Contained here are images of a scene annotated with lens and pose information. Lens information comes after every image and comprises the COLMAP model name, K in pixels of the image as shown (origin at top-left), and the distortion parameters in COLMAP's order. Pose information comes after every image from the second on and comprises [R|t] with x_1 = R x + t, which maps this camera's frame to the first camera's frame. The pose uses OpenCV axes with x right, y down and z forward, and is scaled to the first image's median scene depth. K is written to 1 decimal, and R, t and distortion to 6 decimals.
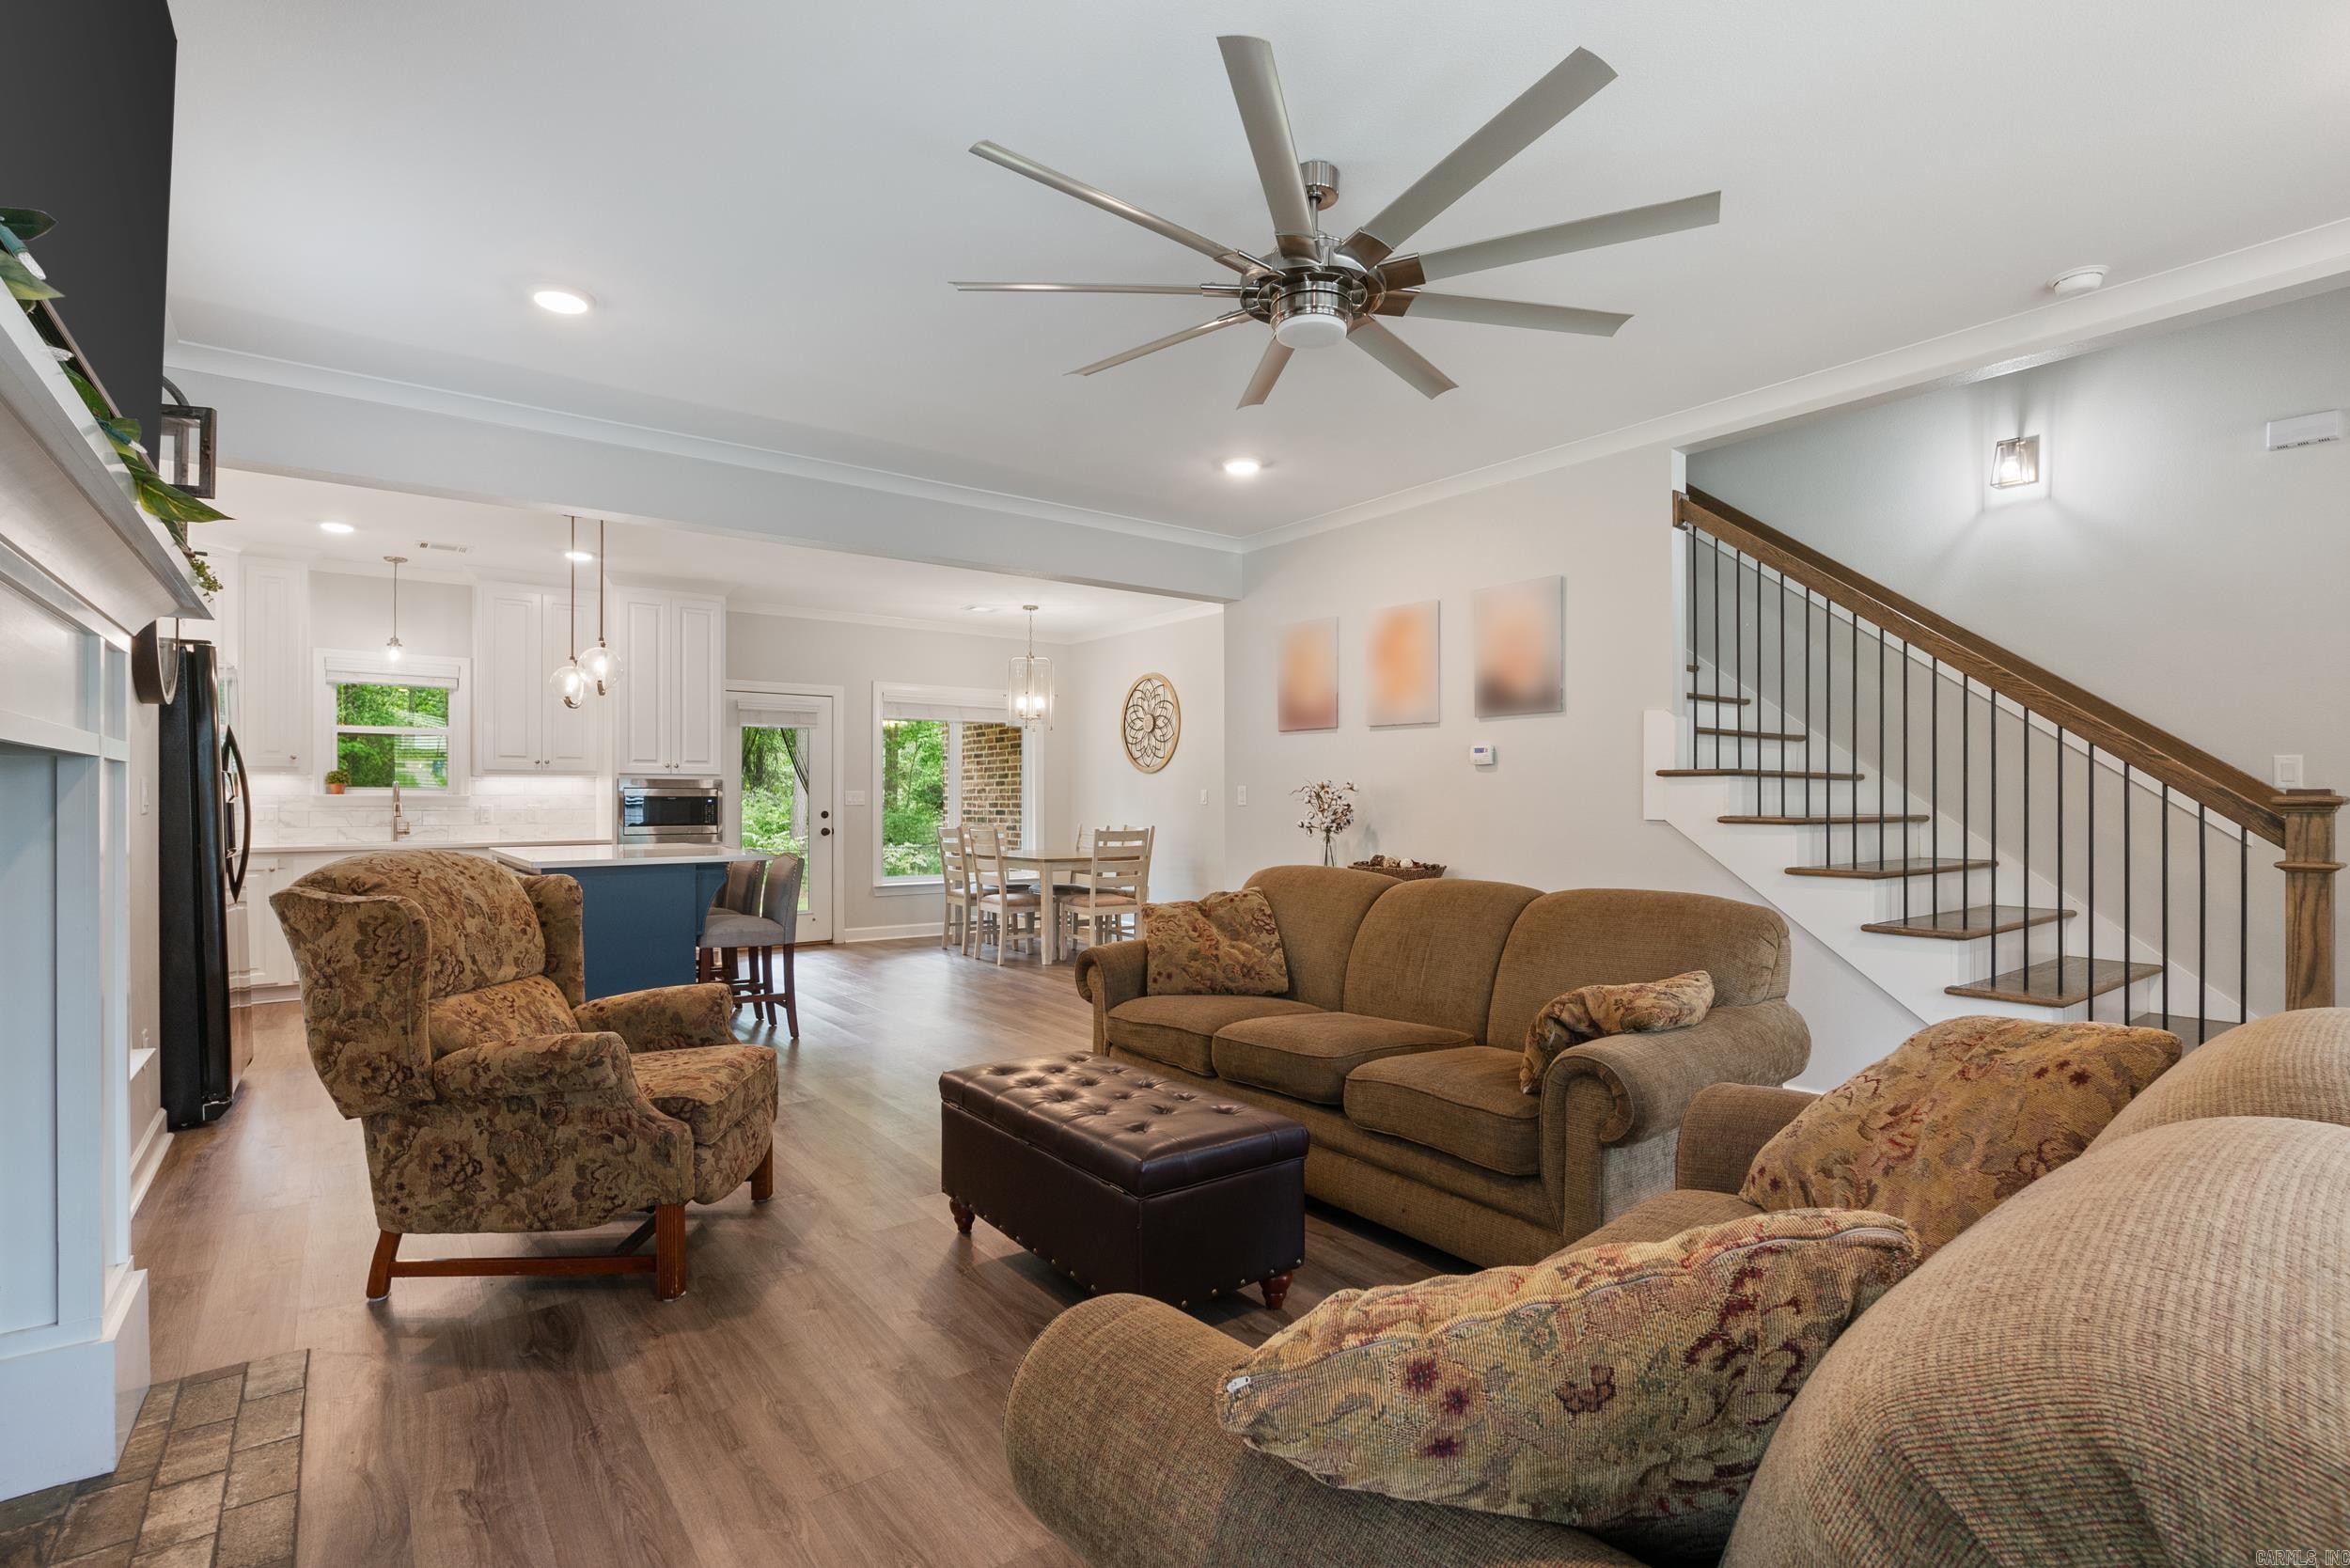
lens RADIAL K [[1089.4, 0, 1168.1], [0, 1089.4, 797.6], [0, 0, 1]] dist [-0.010317, 0.004110]
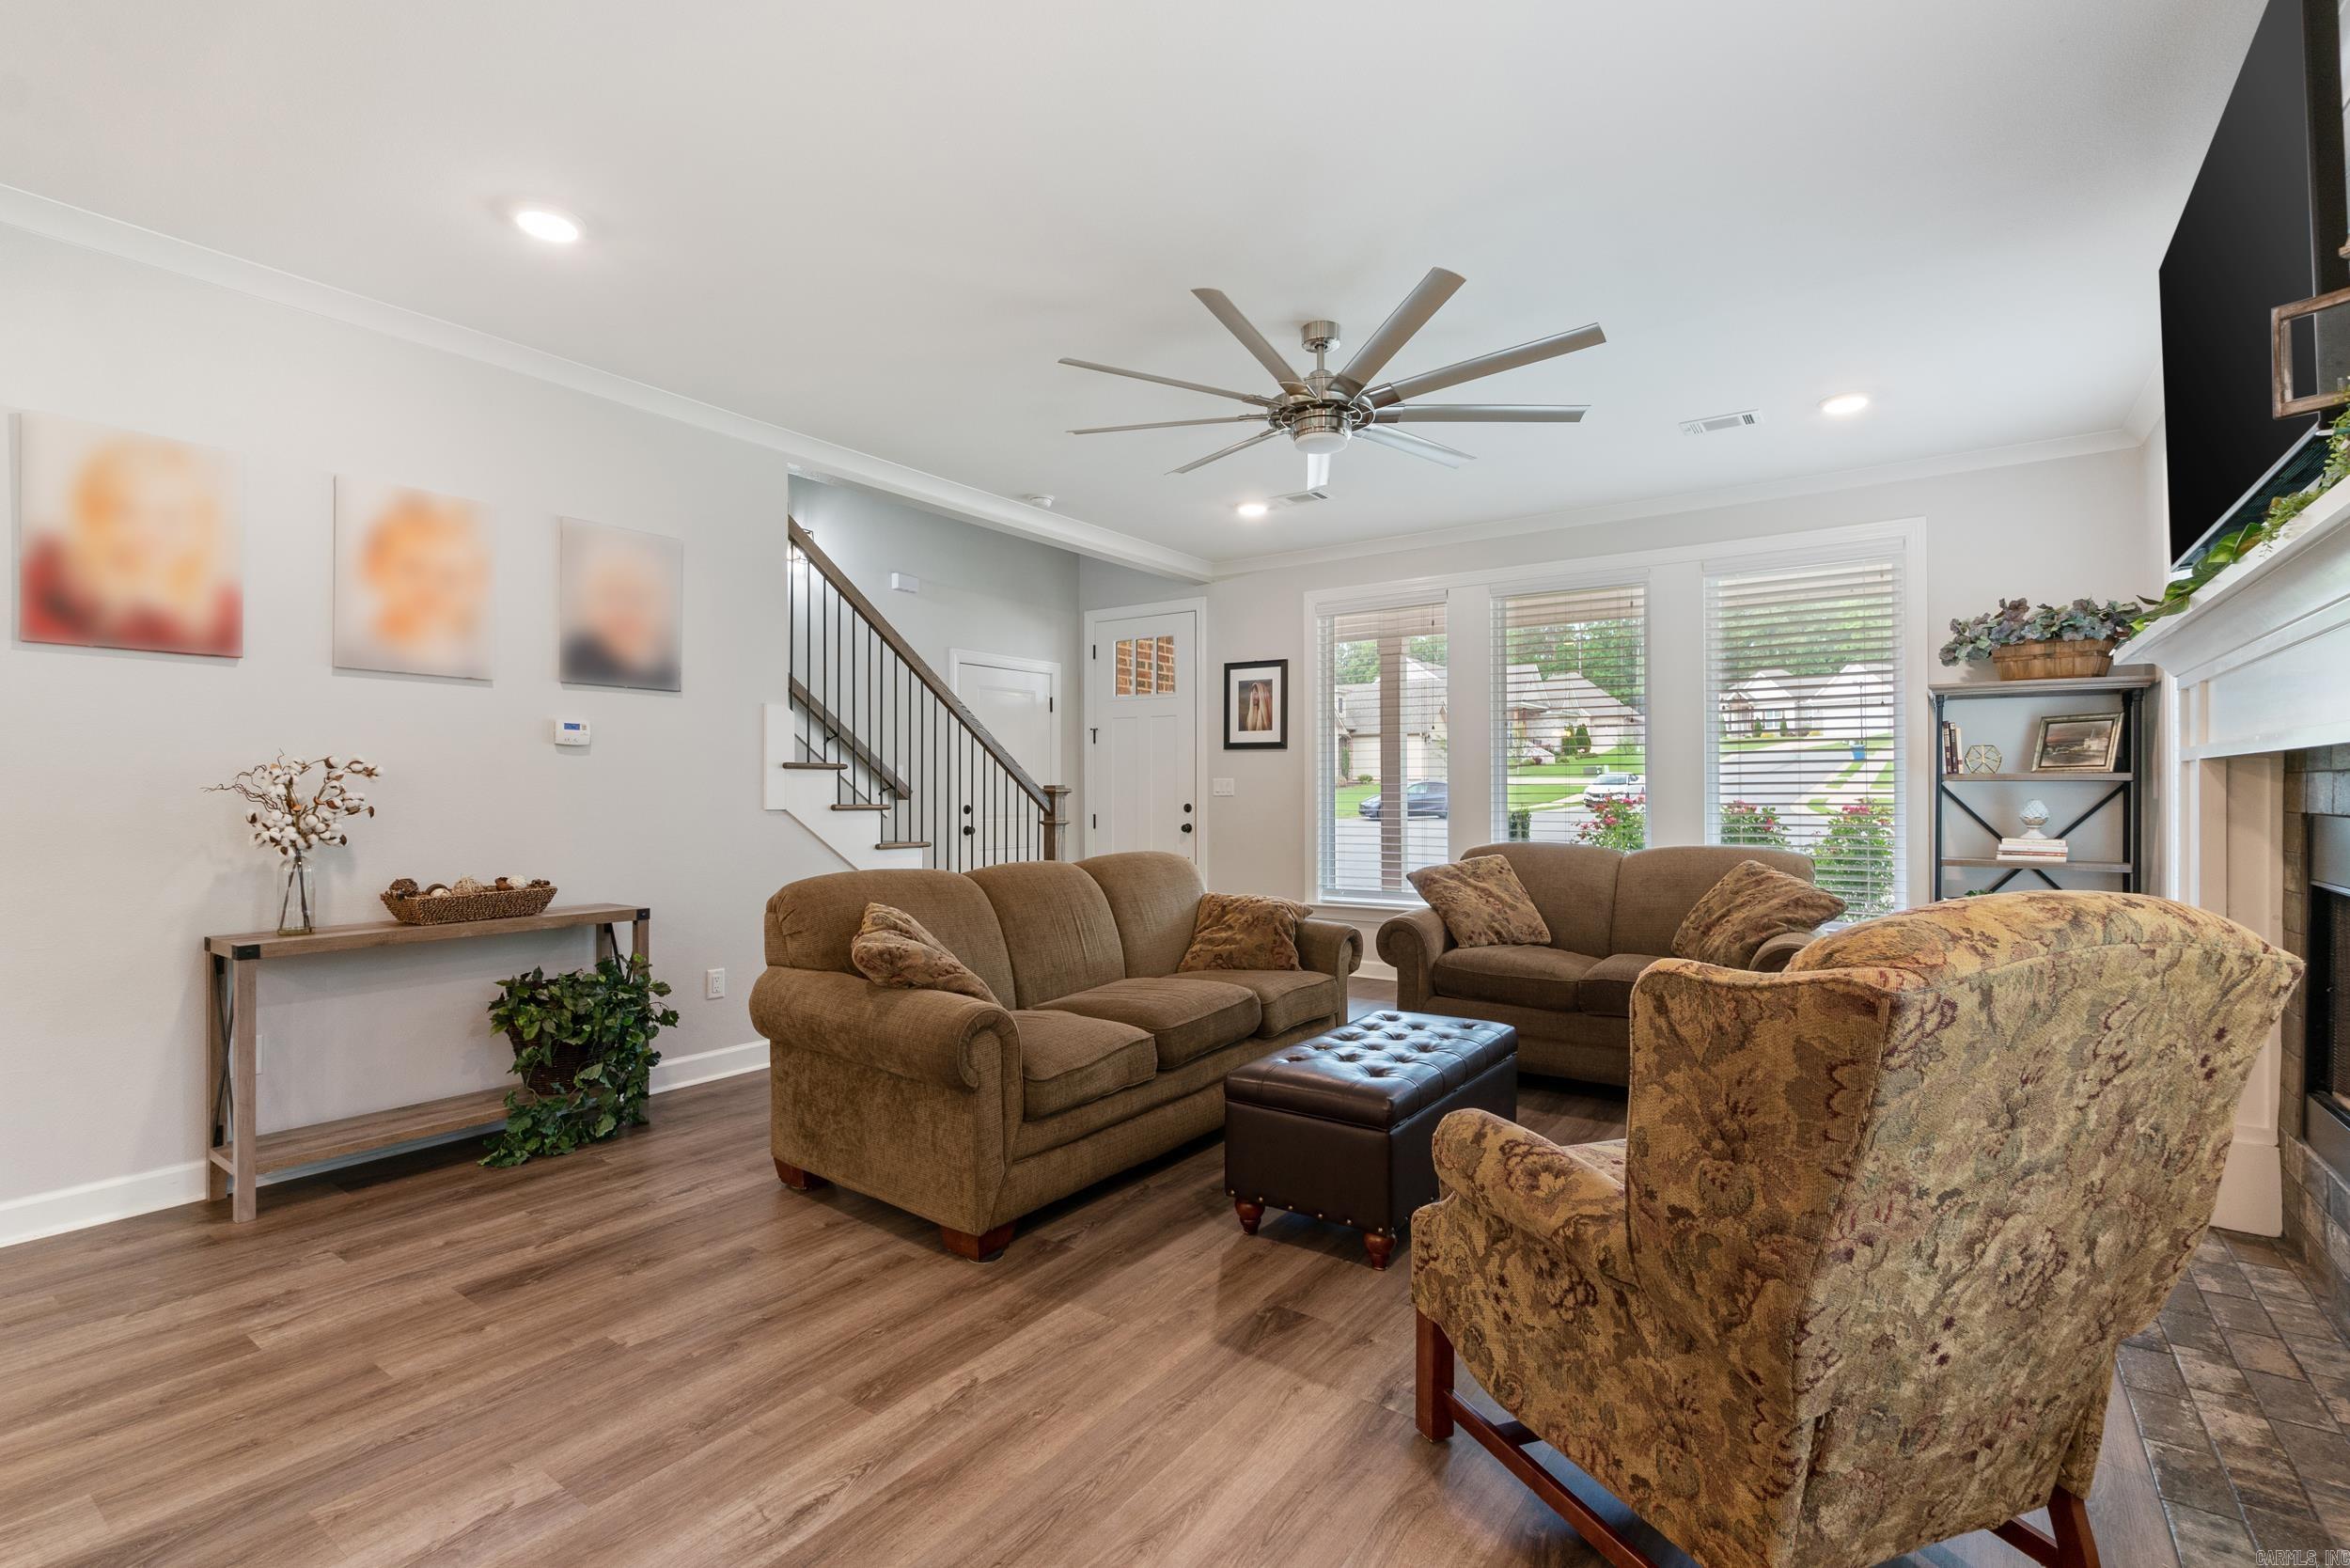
lens RADIAL K [[1089.4, 0, 1181.4], [0, 1089.4, 778.0], [0, 0, 1]] dist [-0.010317, 0.004110]
pose [[-0.307034, 0.012528, 0.951616, -0.384661], [0.000402, 0.999915, -0.013034, 0.002116], [-0.951698, -0.003619, -0.307013, 0.555527]]
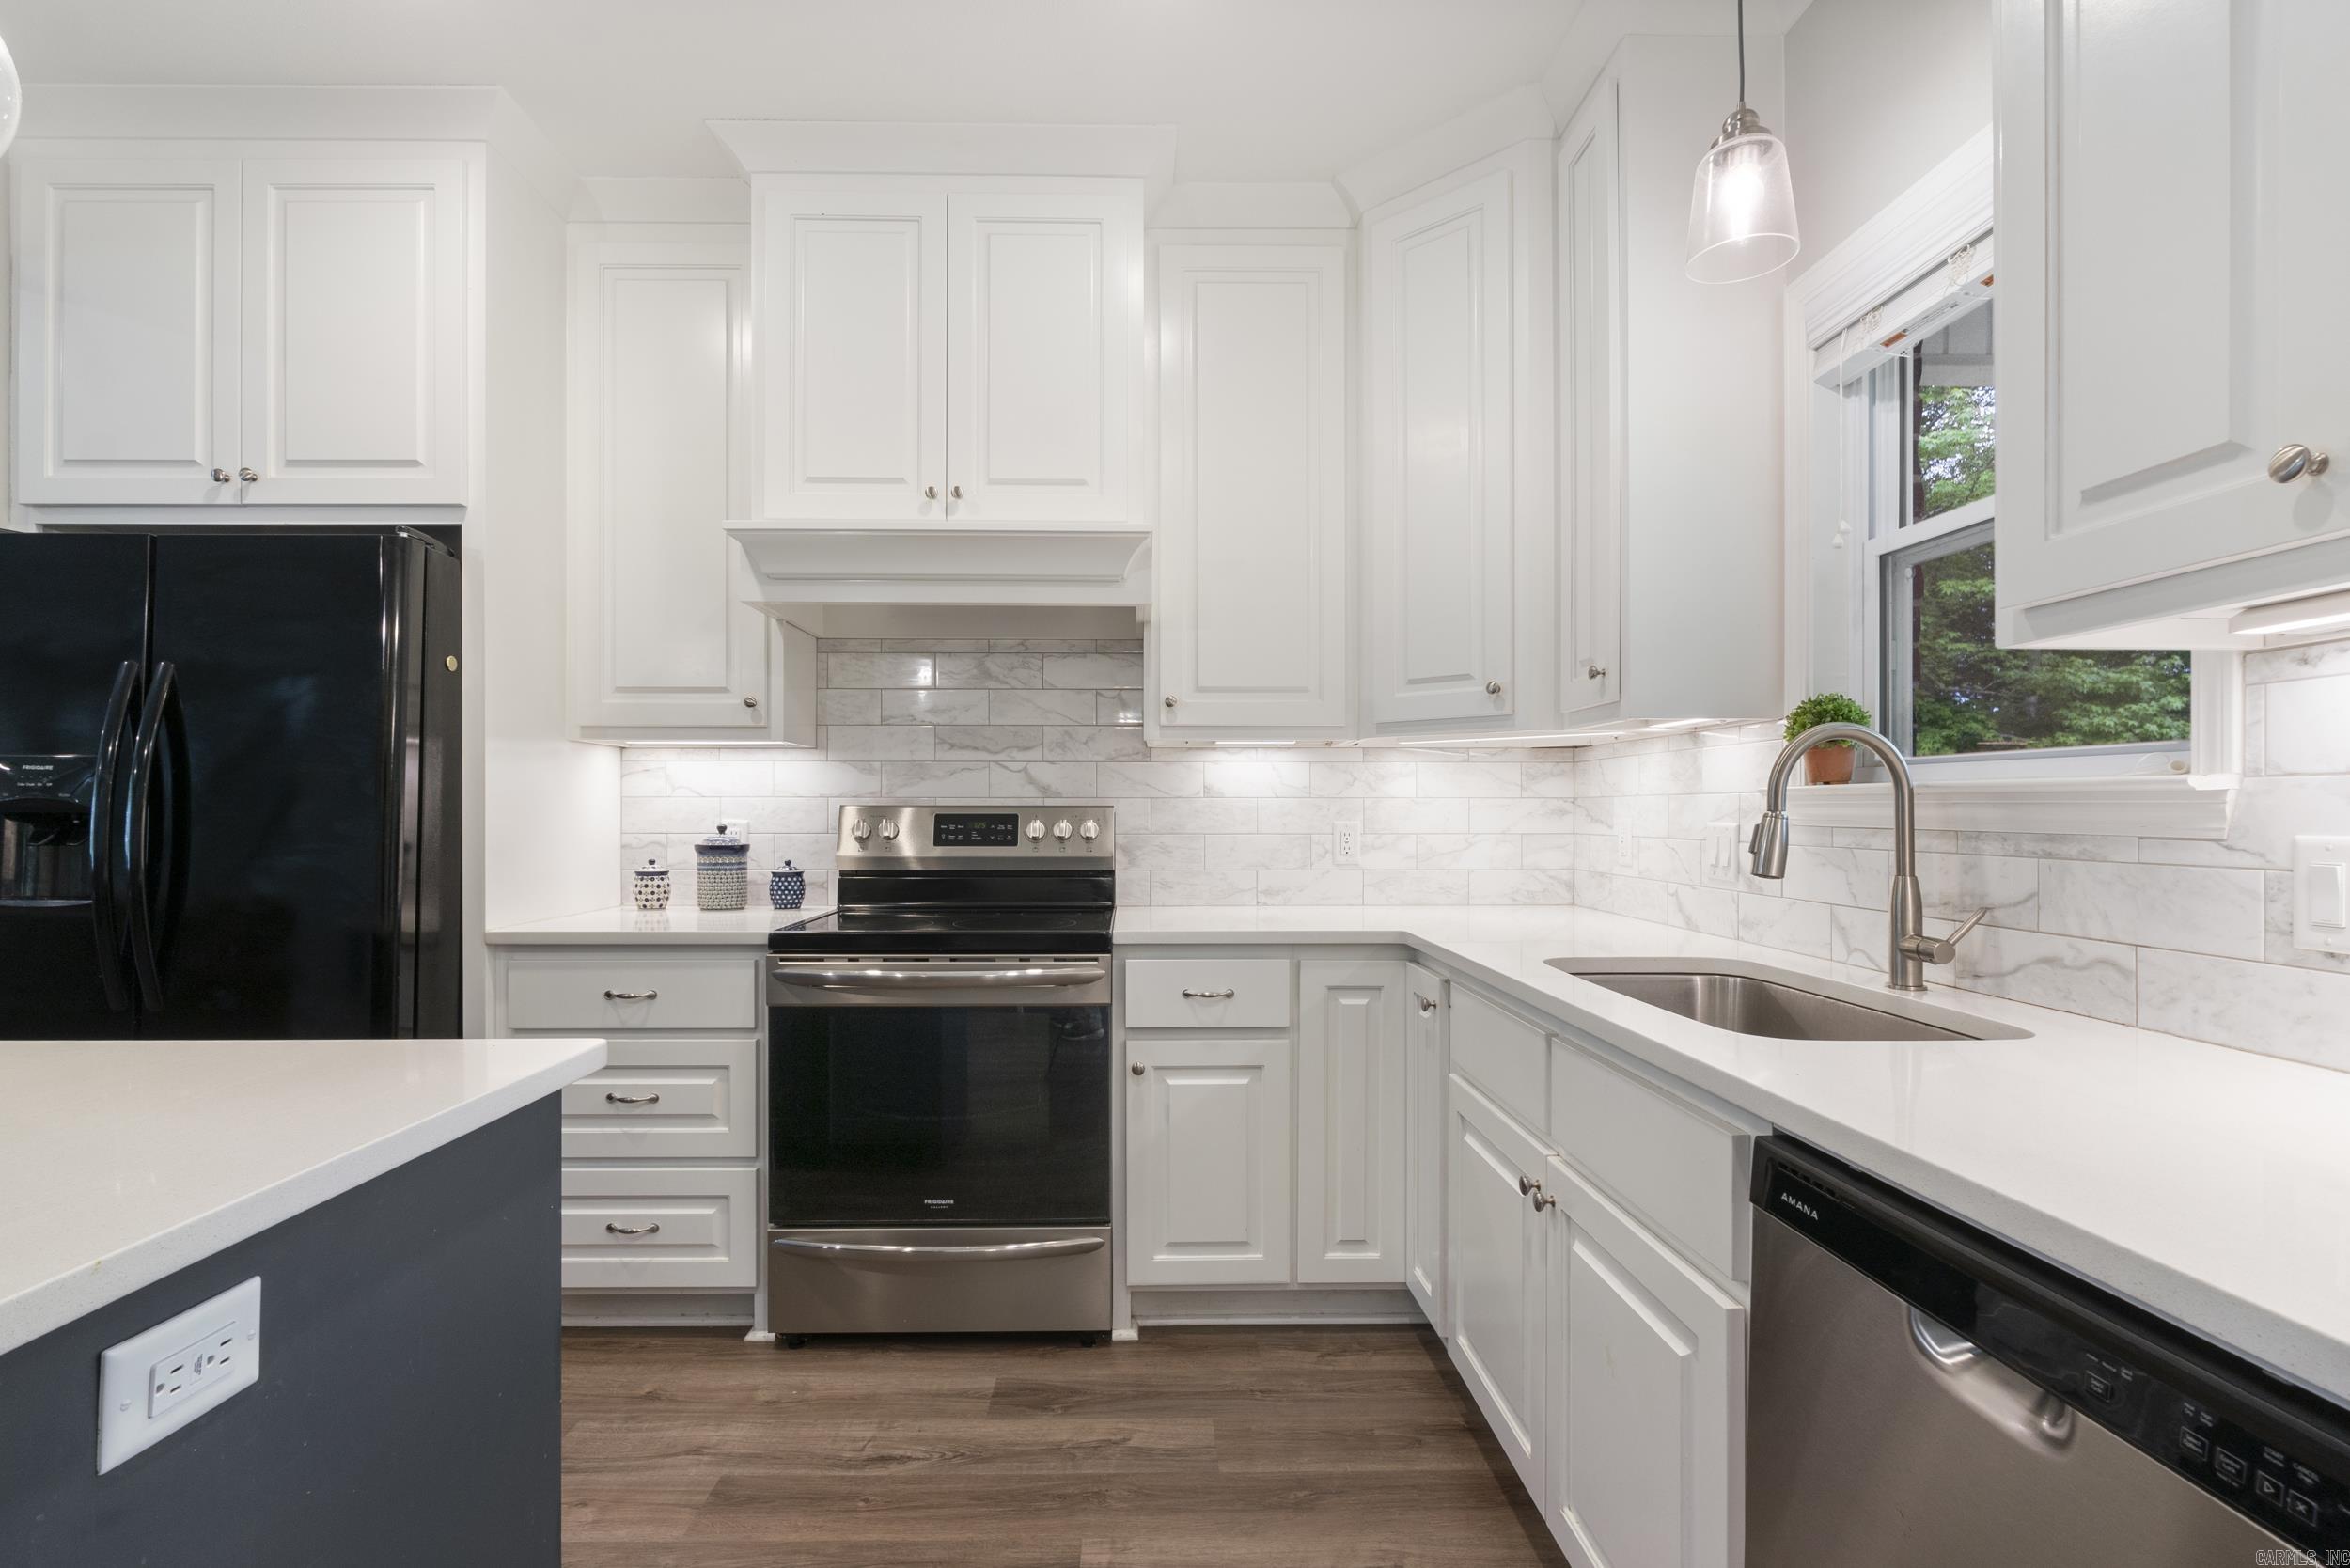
lens RADIAL K [[1089.4, 0, 1161.6], [0, 1089.4, 812.9], [0, 0, 1]] dist [-0.010317, 0.004110]
pose [[-0.588260, 0.004121, -0.808661, -0.407473], [0.002576, 0.999991, 0.003222, 0.002591], [0.808667, -0.000188, -0.588266, 0.936928]]
